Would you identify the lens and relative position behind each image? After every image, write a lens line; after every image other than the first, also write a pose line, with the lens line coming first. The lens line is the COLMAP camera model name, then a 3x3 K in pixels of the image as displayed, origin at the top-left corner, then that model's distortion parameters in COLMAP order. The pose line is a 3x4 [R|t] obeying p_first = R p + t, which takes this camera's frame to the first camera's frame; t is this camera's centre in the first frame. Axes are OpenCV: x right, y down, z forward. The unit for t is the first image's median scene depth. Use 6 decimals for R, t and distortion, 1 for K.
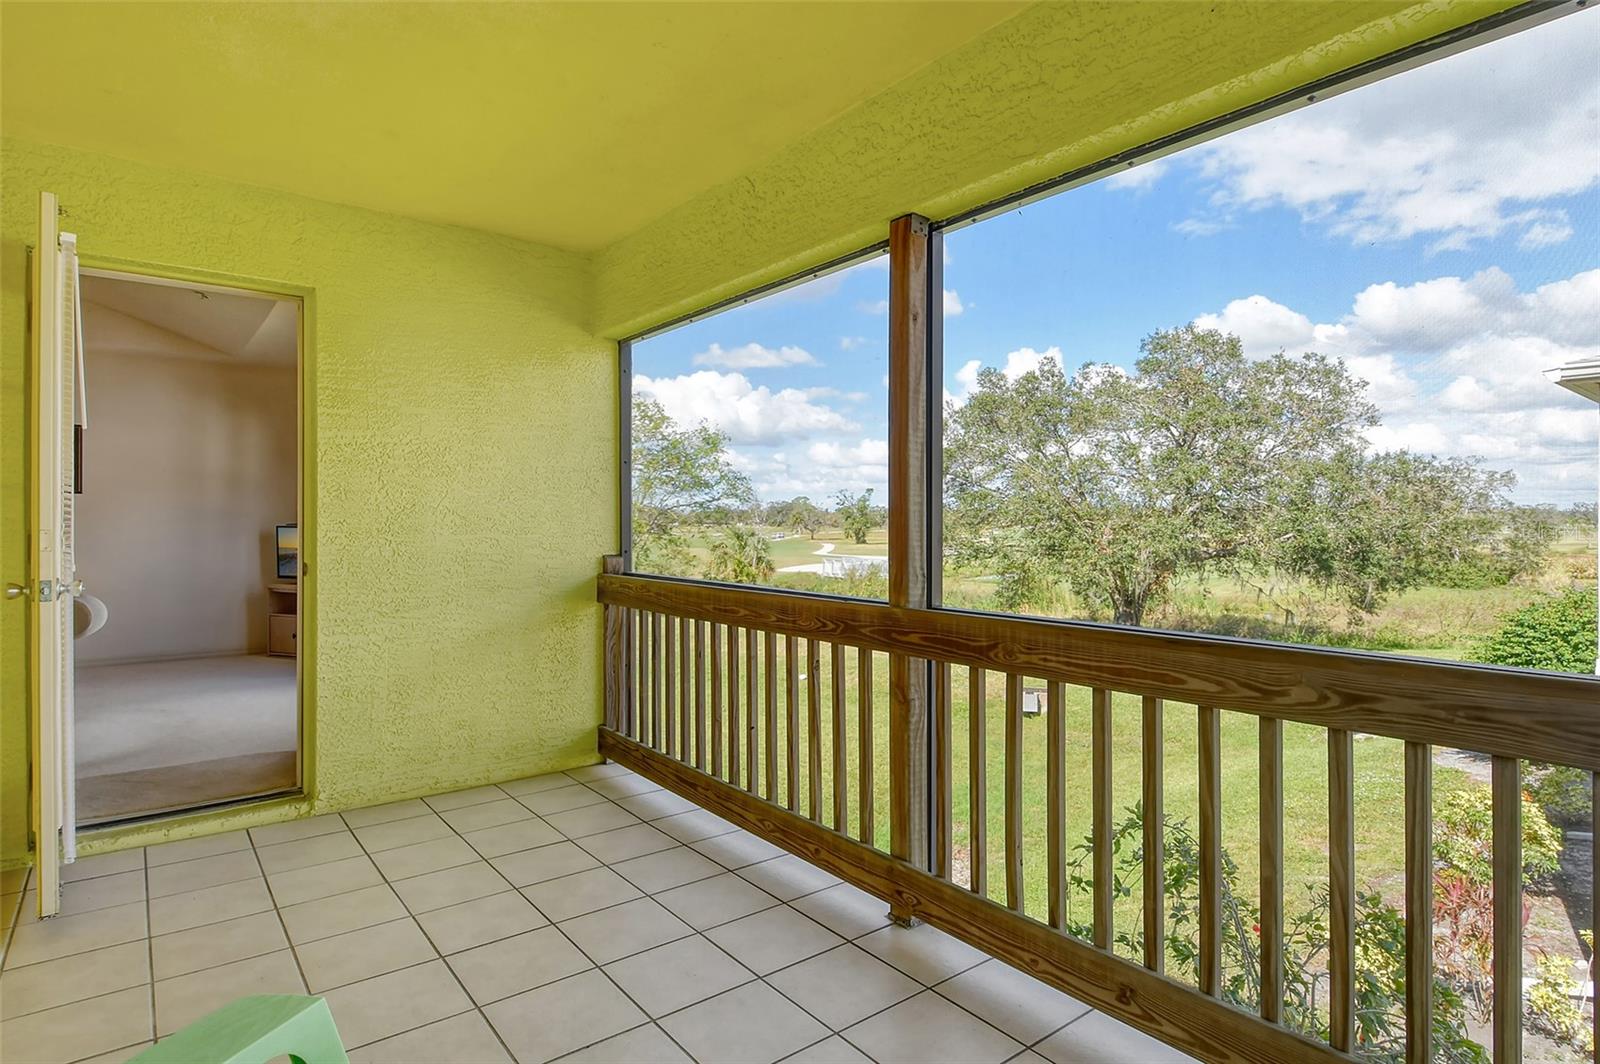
lens RADIAL K [[849.0, 0, 821.5], [0, 849.0, 512.2], [0, 0, 1]] dist [0.002920, 0.000025]
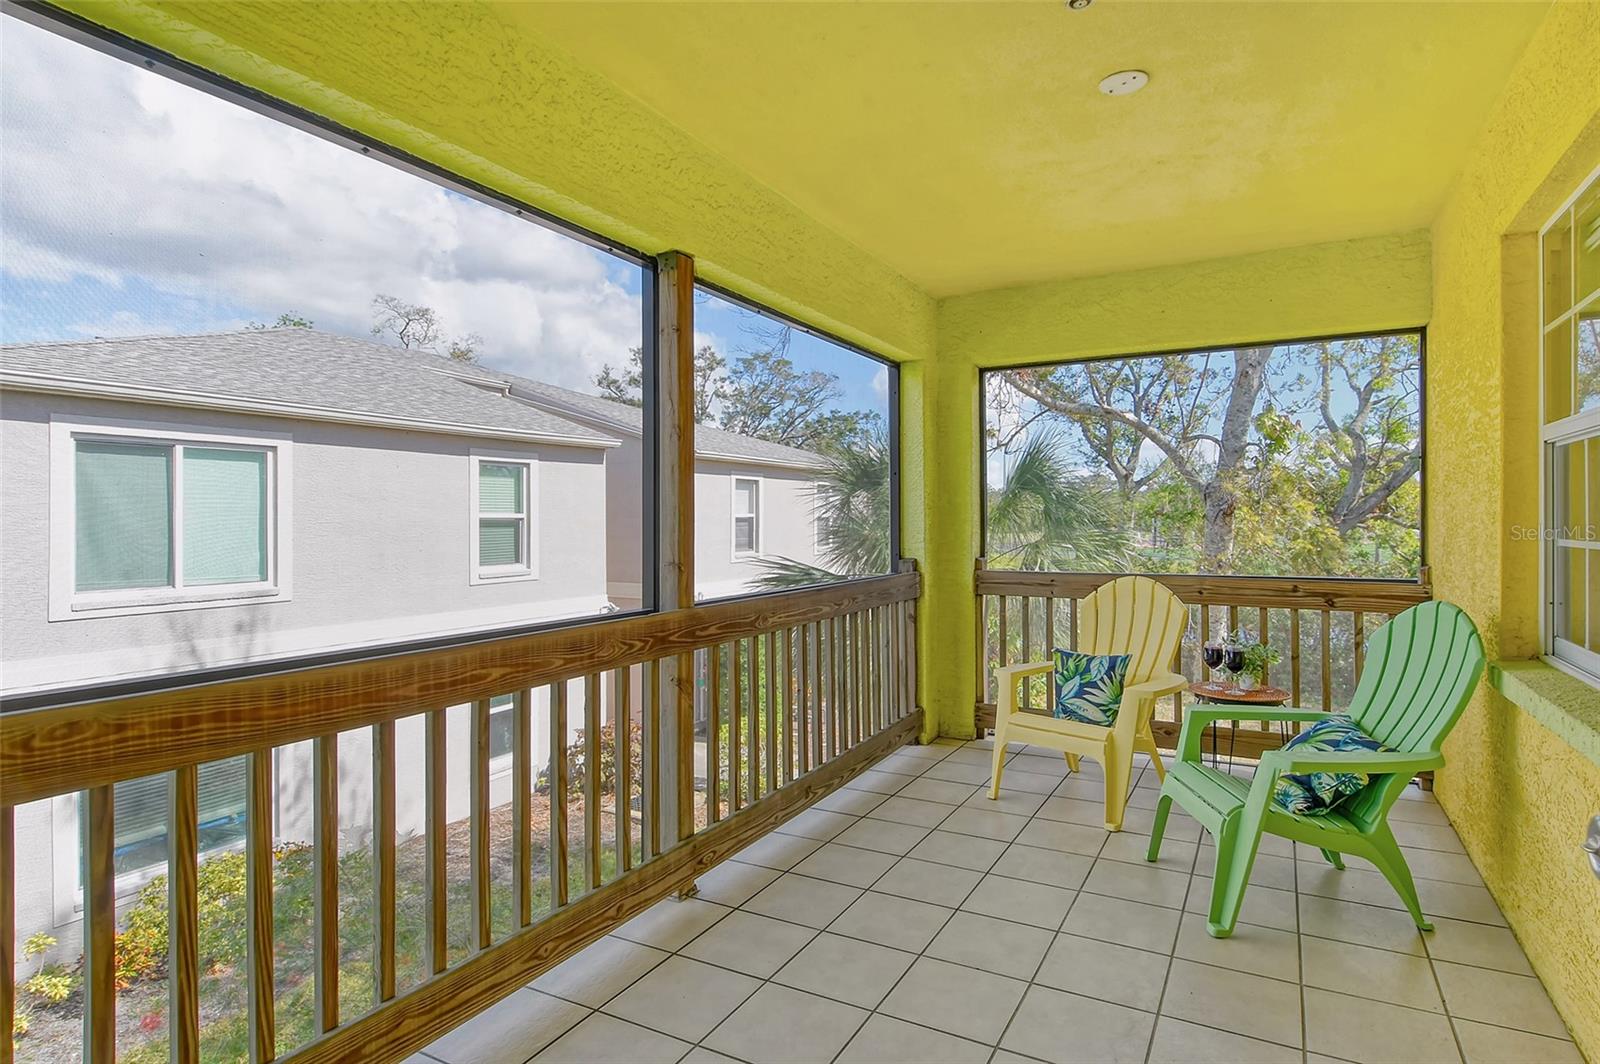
lens RADIAL K [[849.0, 0, 821.5], [0, 849.0, 512.2], [0, 0, 1]] dist [0.002920, 0.000025]
pose [[-0.395977, 0.013752, 0.918157, -0.984604], [-0.002705, 0.999866, -0.016142, 0.004177], [-0.918256, -0.008875, -0.395887, 1.271257]]
